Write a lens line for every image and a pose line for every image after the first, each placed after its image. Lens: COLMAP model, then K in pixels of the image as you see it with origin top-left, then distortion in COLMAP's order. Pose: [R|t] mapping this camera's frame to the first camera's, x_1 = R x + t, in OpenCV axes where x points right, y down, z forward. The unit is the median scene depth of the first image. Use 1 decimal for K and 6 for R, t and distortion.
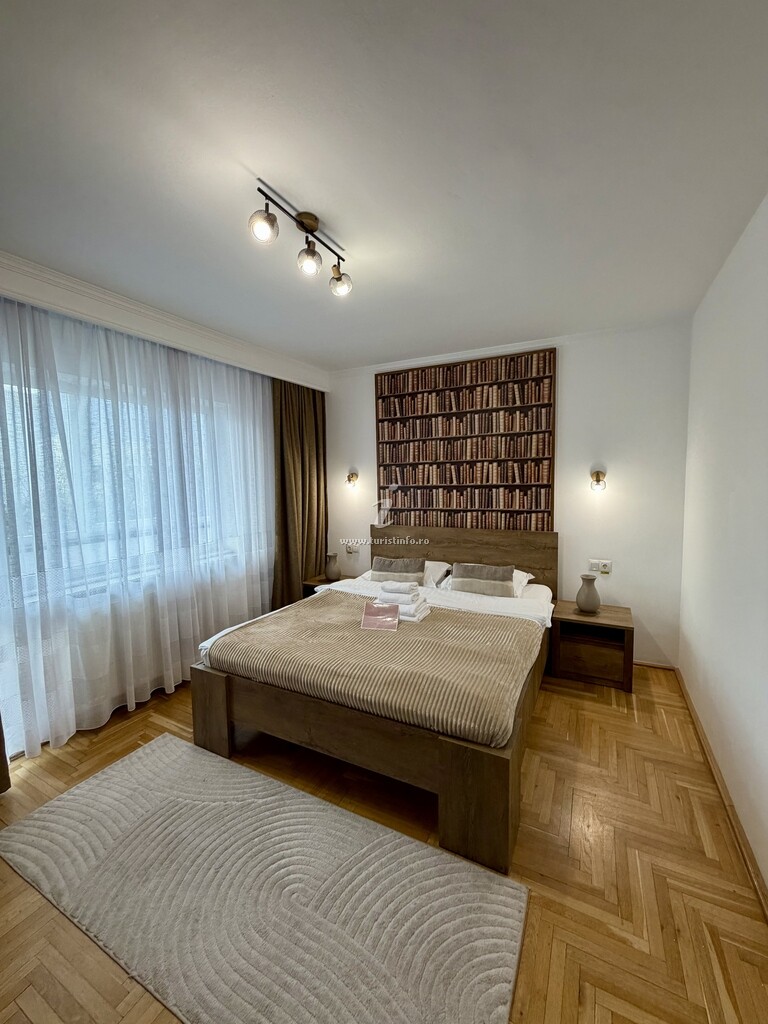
lens RADIAL K [[409.2, 0, 385.7], [0, 409.2, 507.1], [0, 0, 1]] dist [0.000739, -0.000039]
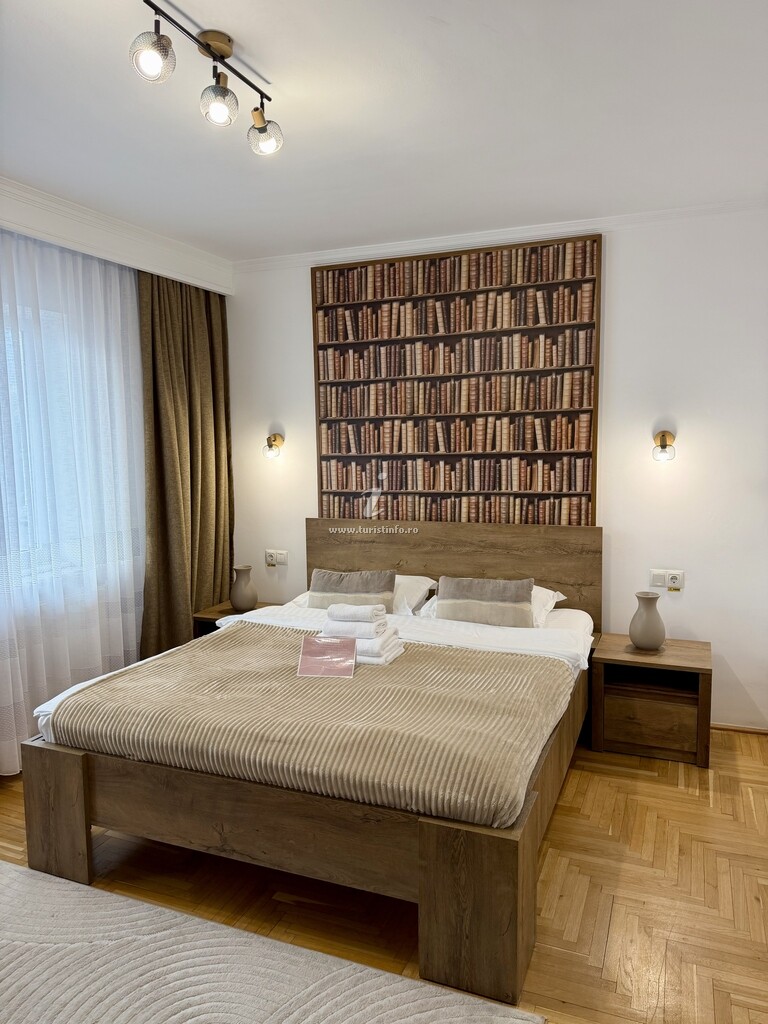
lens RADIAL K [[719.7, 0, 384.0], [0, 719.7, 512.0], [0, 0, 1]] dist [0.116941, -0.161011]
pose [[0.996428, -0.005467, 0.084270, -0.014039], [0.003318, 0.999666, 0.025625, 0.007630], [-0.084382, -0.025254, 0.996113, -0.100294]]
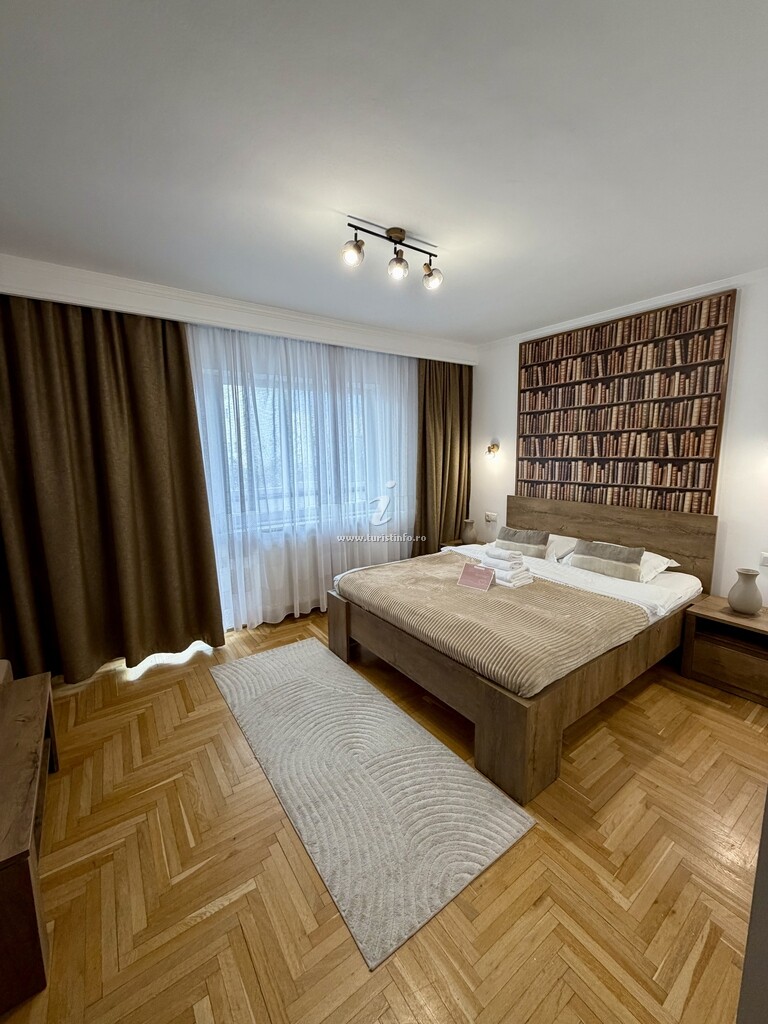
lens RADIAL K [[410.9, 0, 383.8], [0, 410.9, 506.4], [0, 0, 1]] dist [-0.000374, 0.000125]
pose [[0.888386, 0.068914, -0.453896, 0.190057], [-0.035796, 0.996057, 0.081169, -0.002231], [0.457700, -0.055862, 0.887350, -0.062291]]
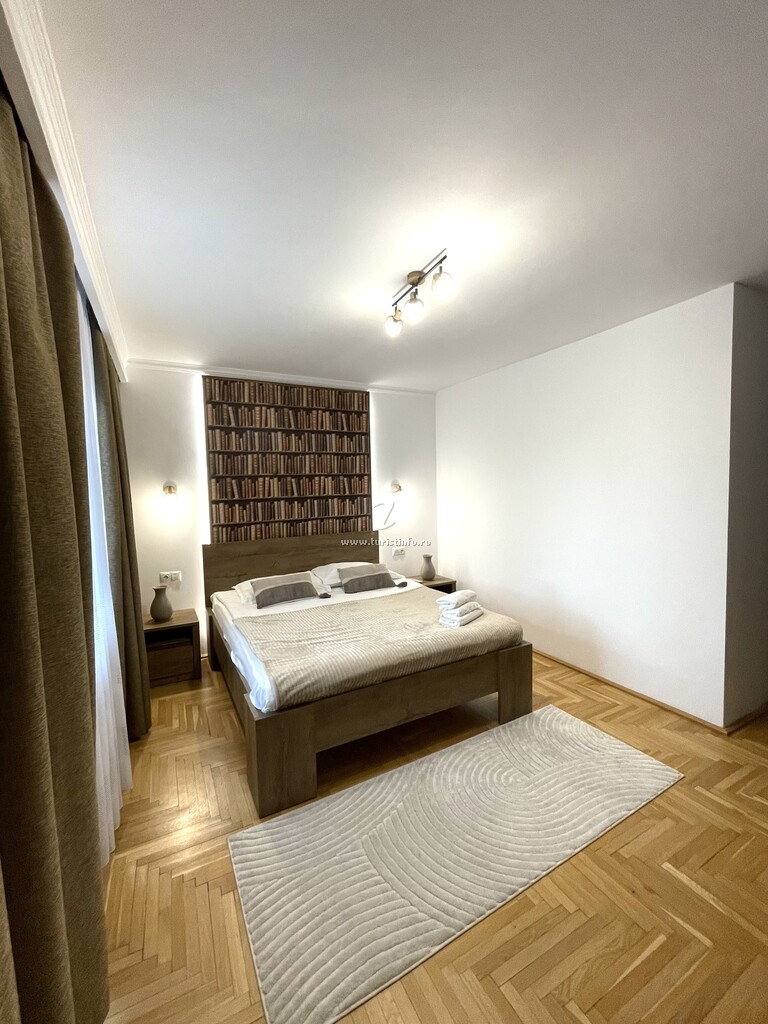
lens RADIAL K [[414.7, 0, 384.0], [0, 414.7, 512.0], [0, 0, 1]] dist [-0.012564, 0.000029]
pose [[0.569246, -0.044441, 0.820965, -0.658249], [0.075386, 0.997153, 0.001707, 0.001697], [-0.818704, 0.060918, 0.570975, 0.209246]]
